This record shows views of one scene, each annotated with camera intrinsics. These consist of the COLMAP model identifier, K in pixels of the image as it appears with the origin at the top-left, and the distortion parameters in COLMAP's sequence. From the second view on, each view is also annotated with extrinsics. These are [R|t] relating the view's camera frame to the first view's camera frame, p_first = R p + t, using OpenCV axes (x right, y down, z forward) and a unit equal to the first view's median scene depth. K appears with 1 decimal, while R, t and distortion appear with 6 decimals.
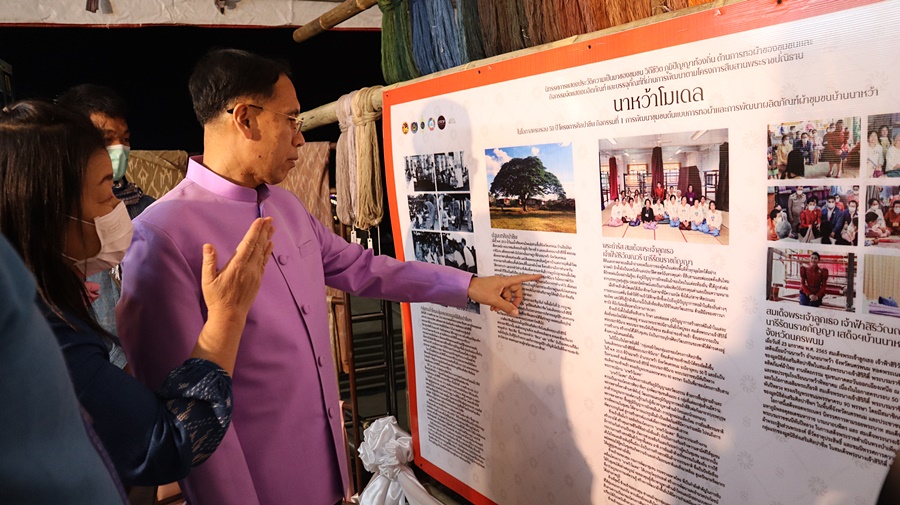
lens RADIAL K [[647.1, 0, 450.0], [0, 647.1, 252.5], [0, 0, 1]] dist [-0.128668, 0.089063]
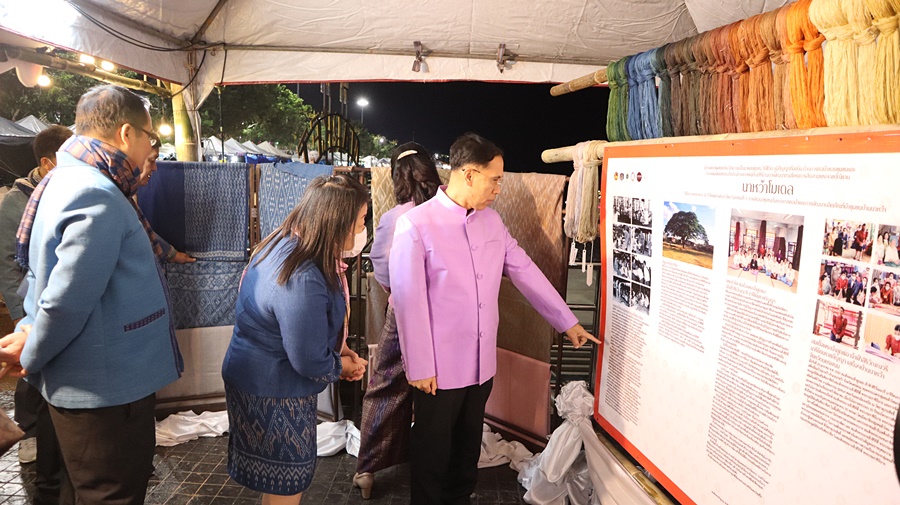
lens RADIAL K [[607.7, 0, 450.0], [0, 607.7, 252.5], [0, 0, 1]] dist [-0.131907, 0.082069]
pose [[0.914204, 0.129749, -0.383923, 0.191169], [-0.124021, 0.991483, 0.039756, -0.055282], [0.385811, 0.011269, 0.922509, -0.529908]]
